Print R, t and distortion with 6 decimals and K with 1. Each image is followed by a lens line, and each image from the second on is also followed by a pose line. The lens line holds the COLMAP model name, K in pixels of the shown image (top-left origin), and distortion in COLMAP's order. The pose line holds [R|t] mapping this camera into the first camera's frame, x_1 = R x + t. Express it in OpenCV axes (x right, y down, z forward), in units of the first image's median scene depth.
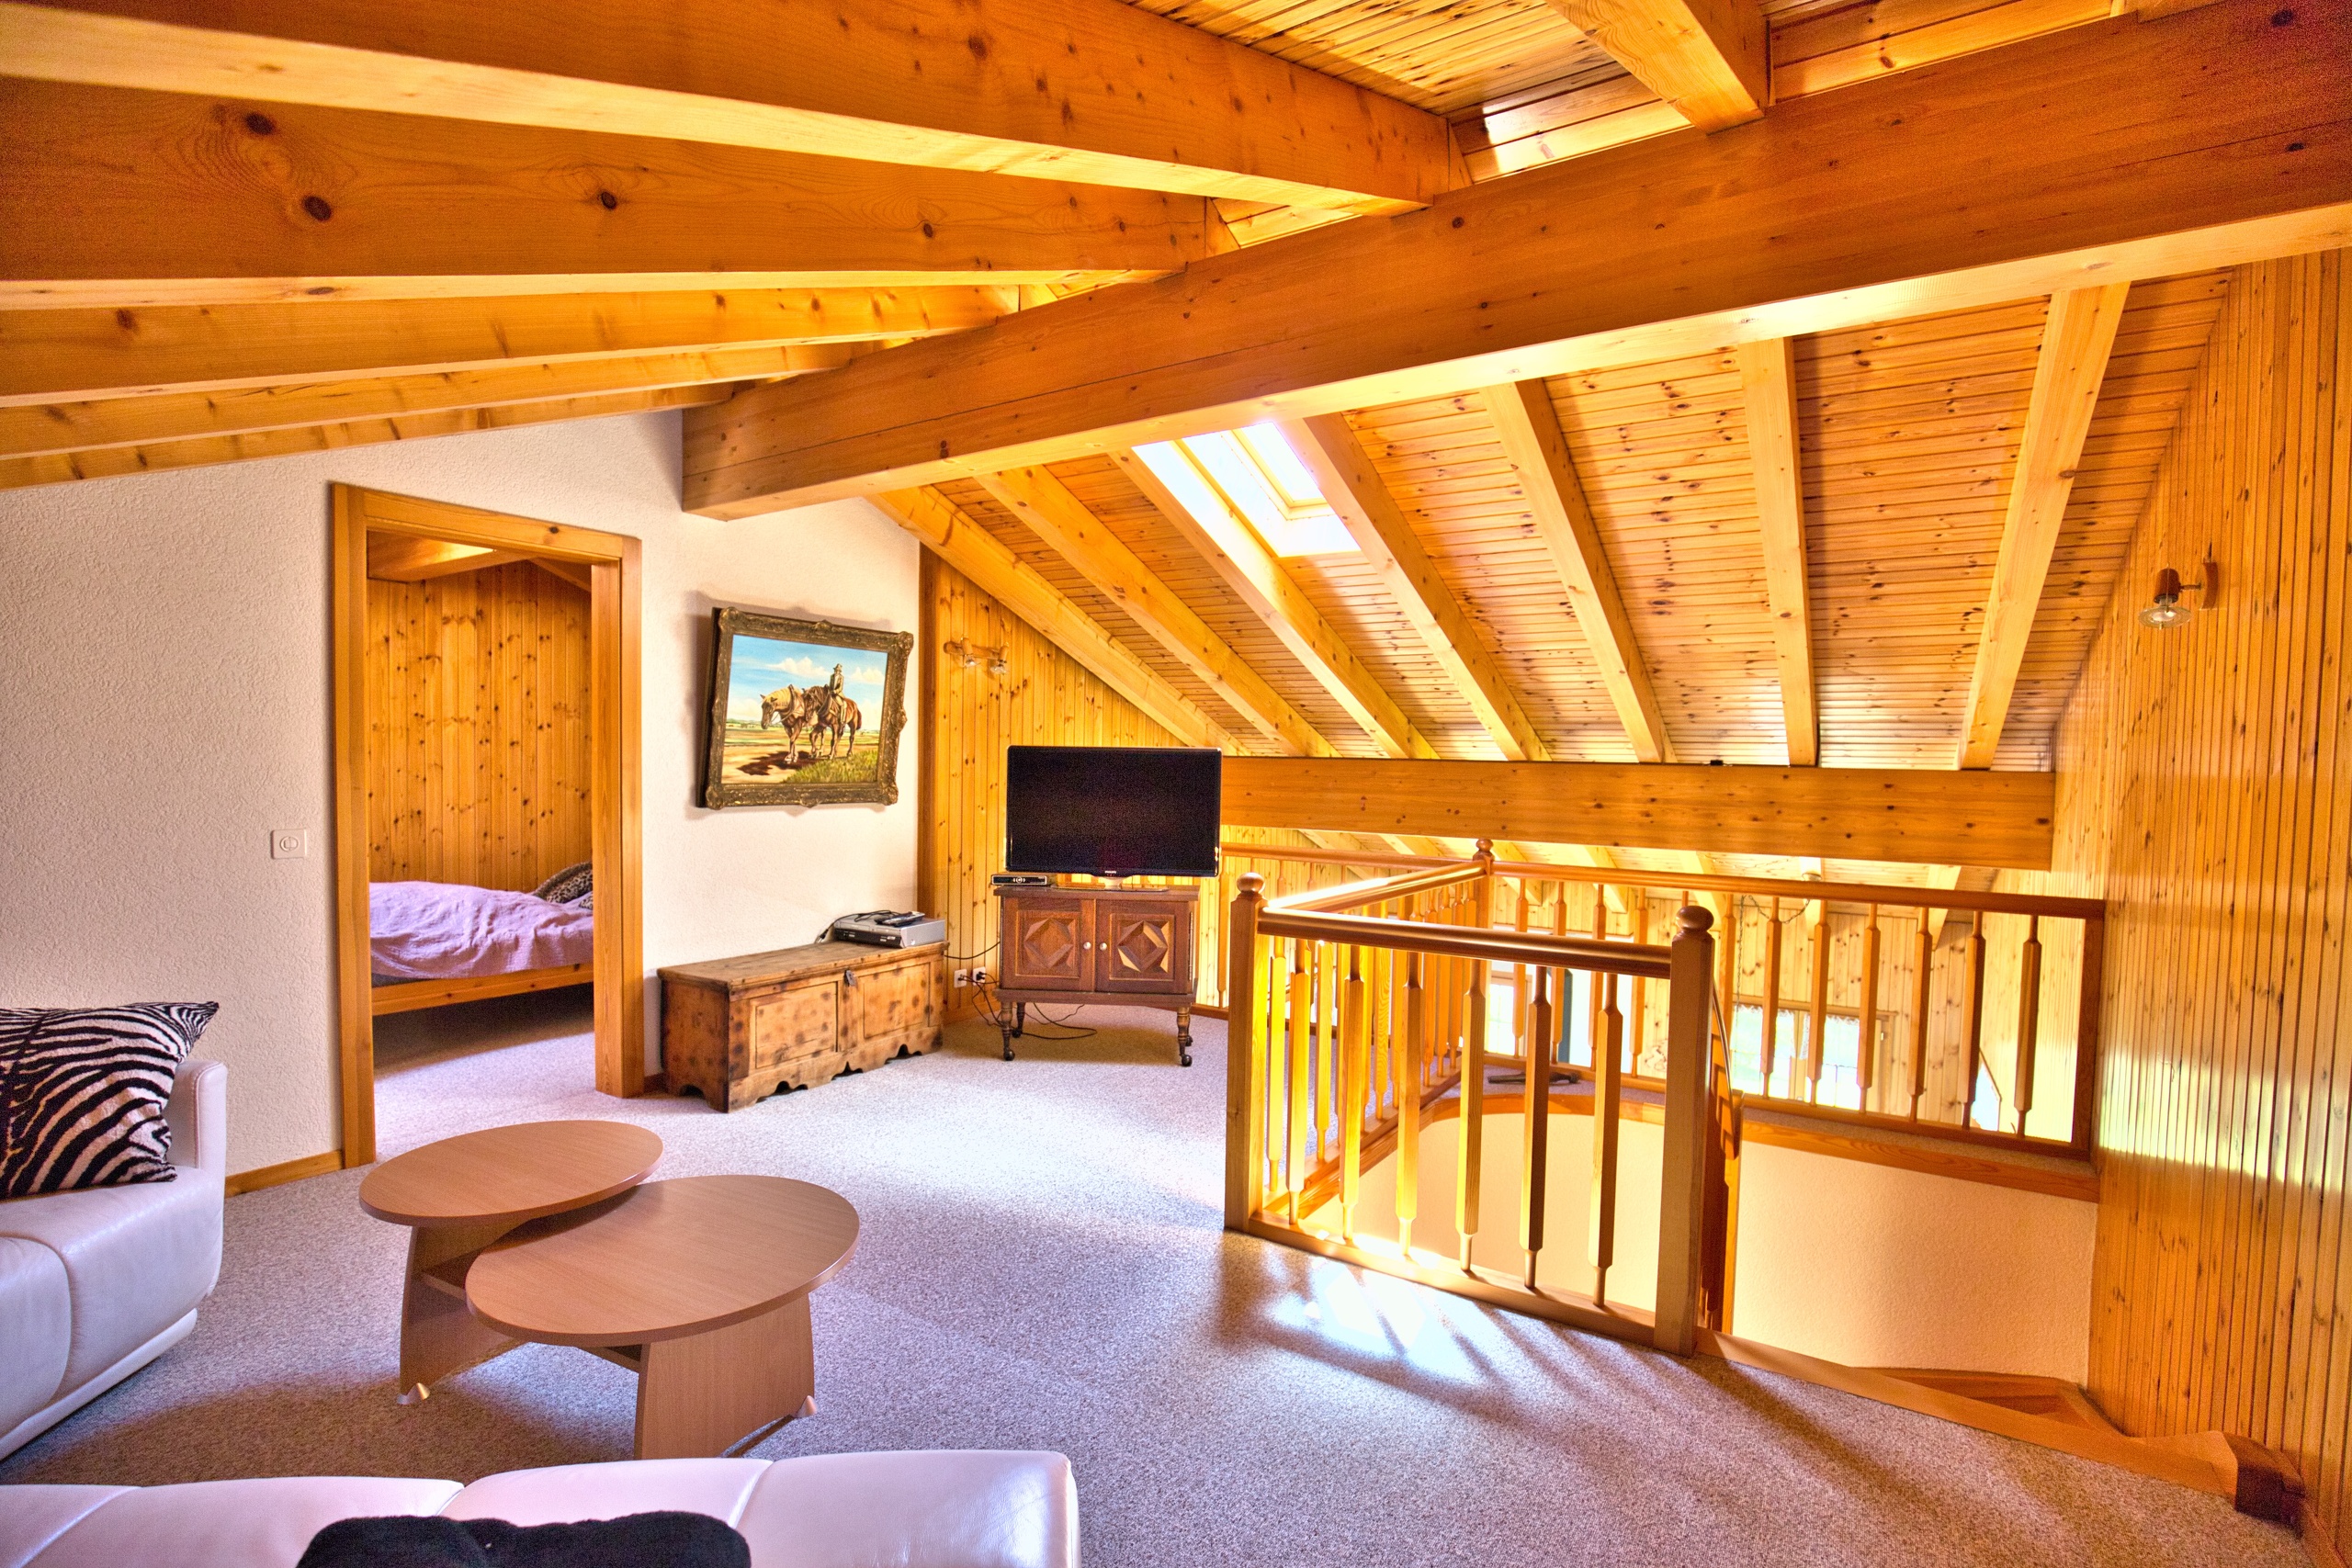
lens RADIAL K [[1075.6, 0, 1173.7], [0, 1075.6, 802.9], [0, 0, 1]] dist [-0.042953, 0.008572]
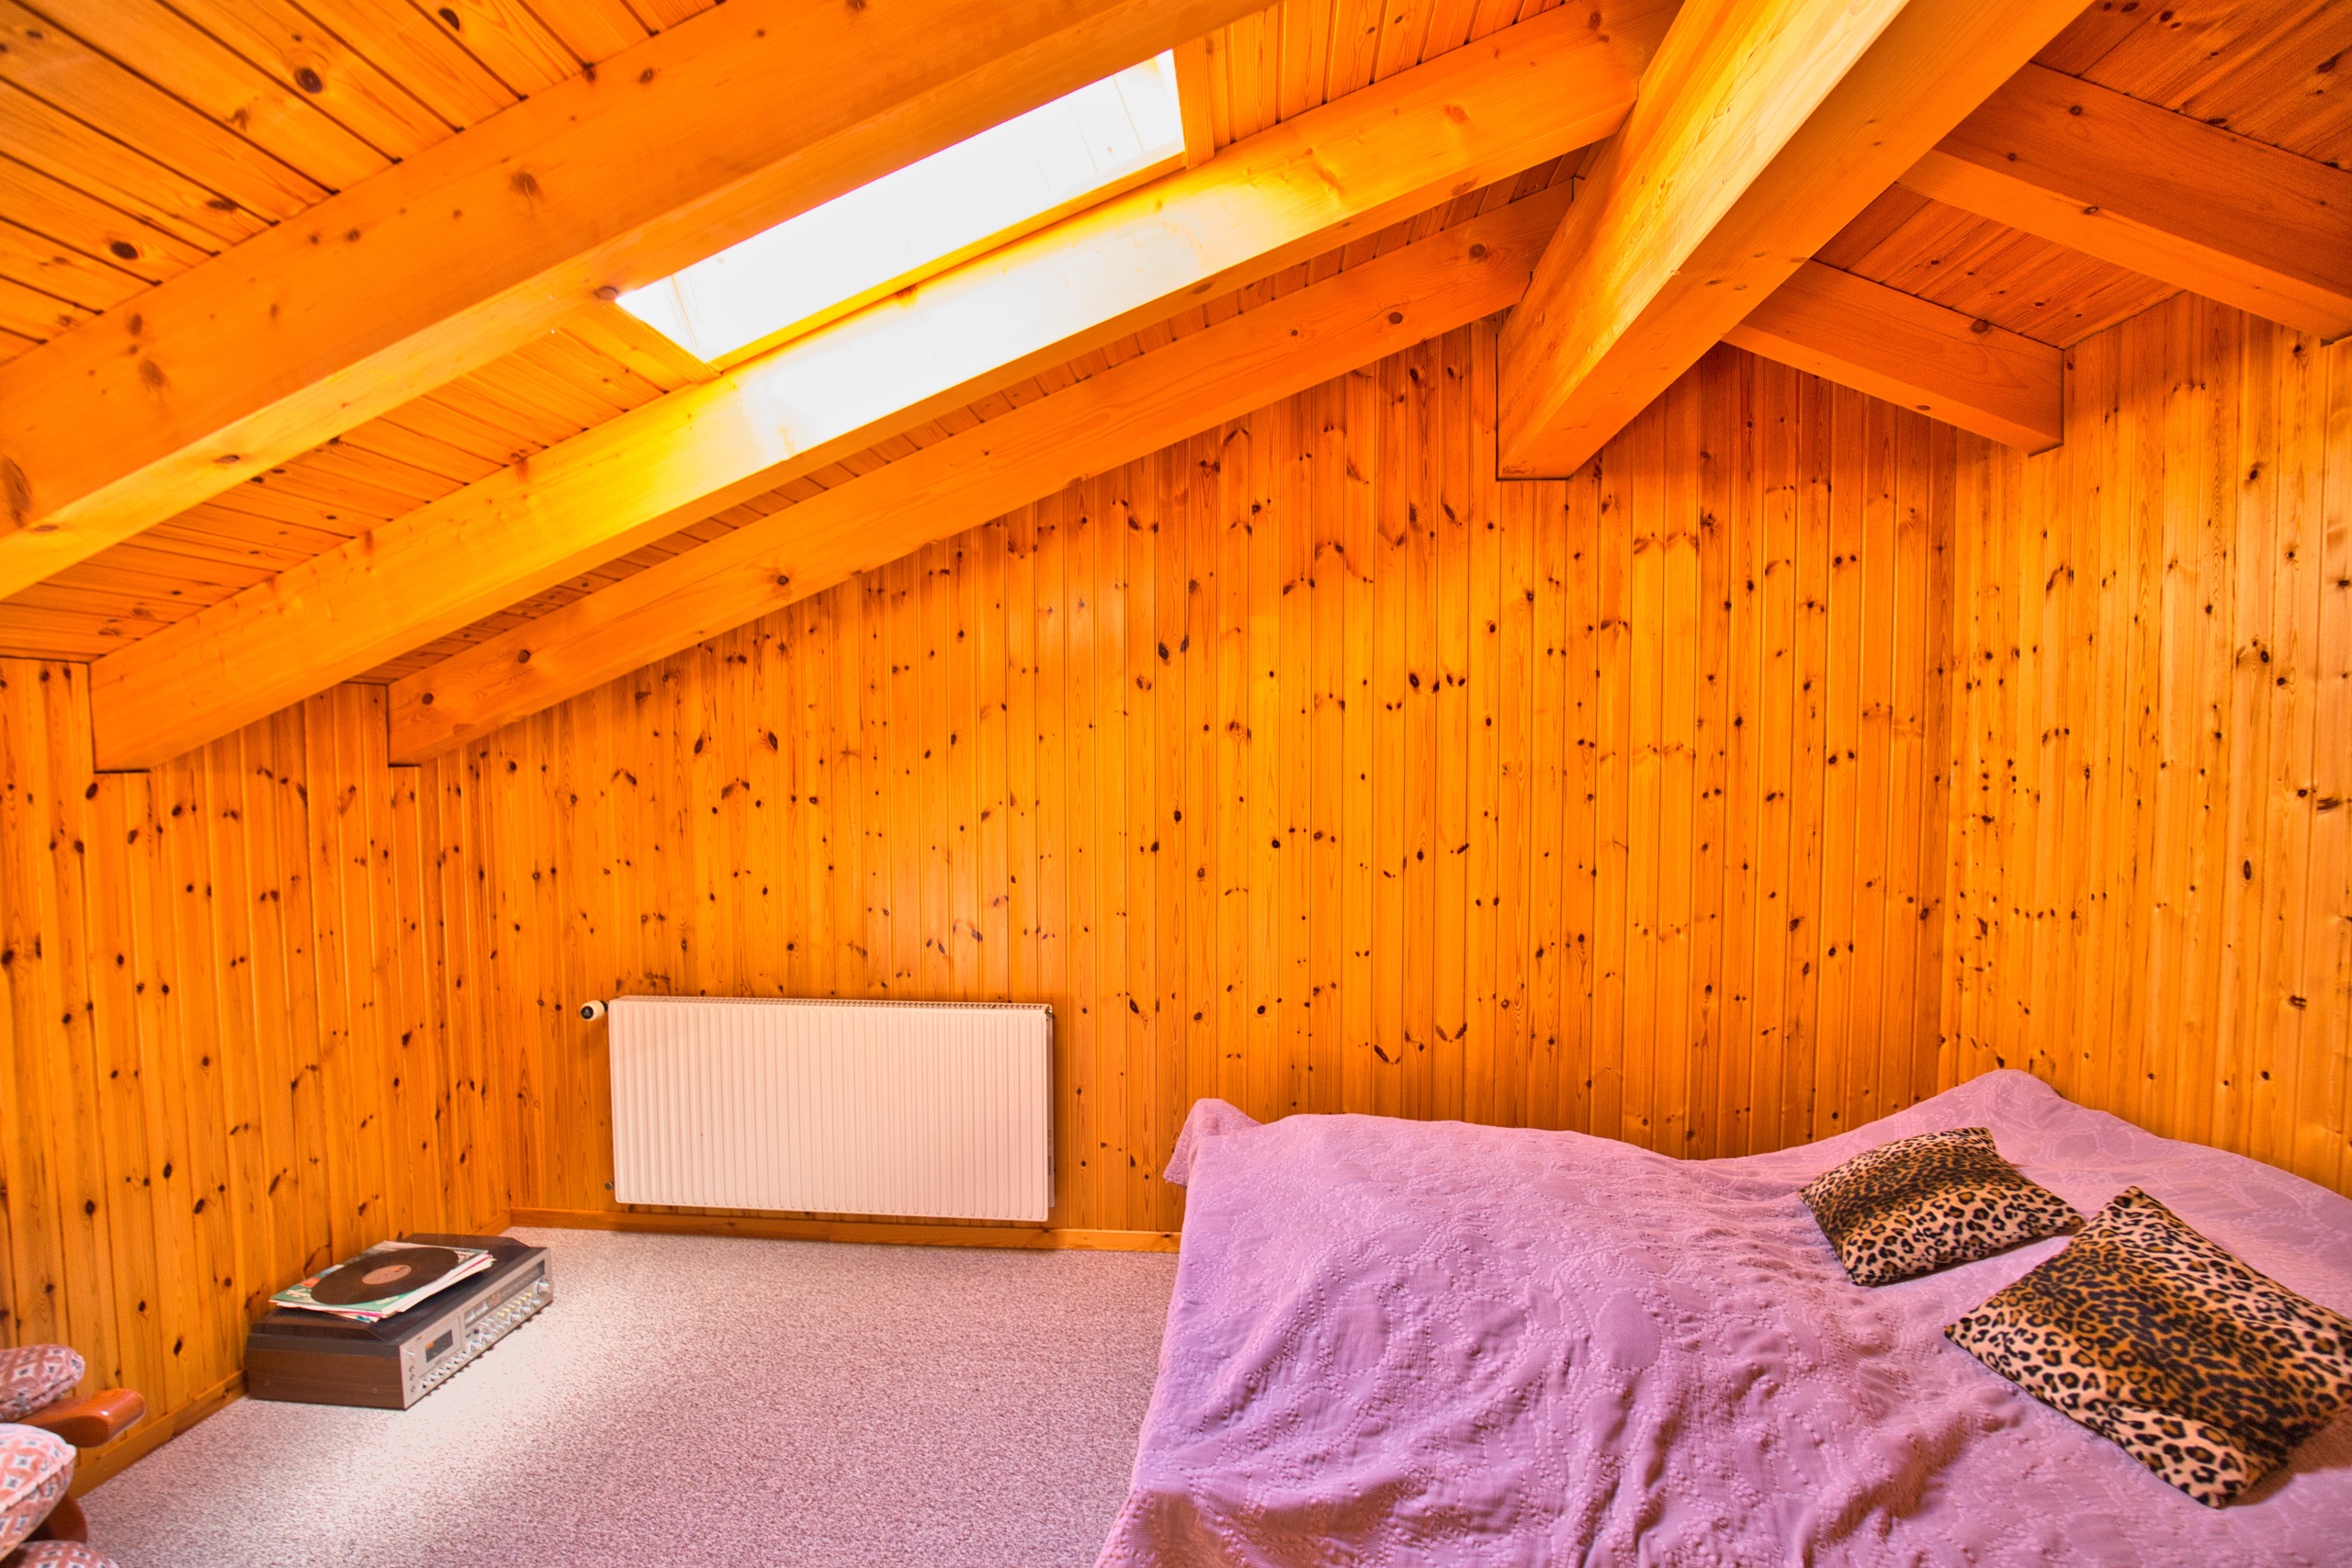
lens RADIAL K [[1075.6, 0, 1173.7], [0, 1075.6, 802.9], [0, 0, 1]] dist [-0.042953, 0.008572]
pose [[0.474004, 0.021161, -0.880268, -0.343573], [-0.023431, 0.999660, 0.011414, -0.052952], [0.880211, 0.015216, 0.474339, 0.556837]]
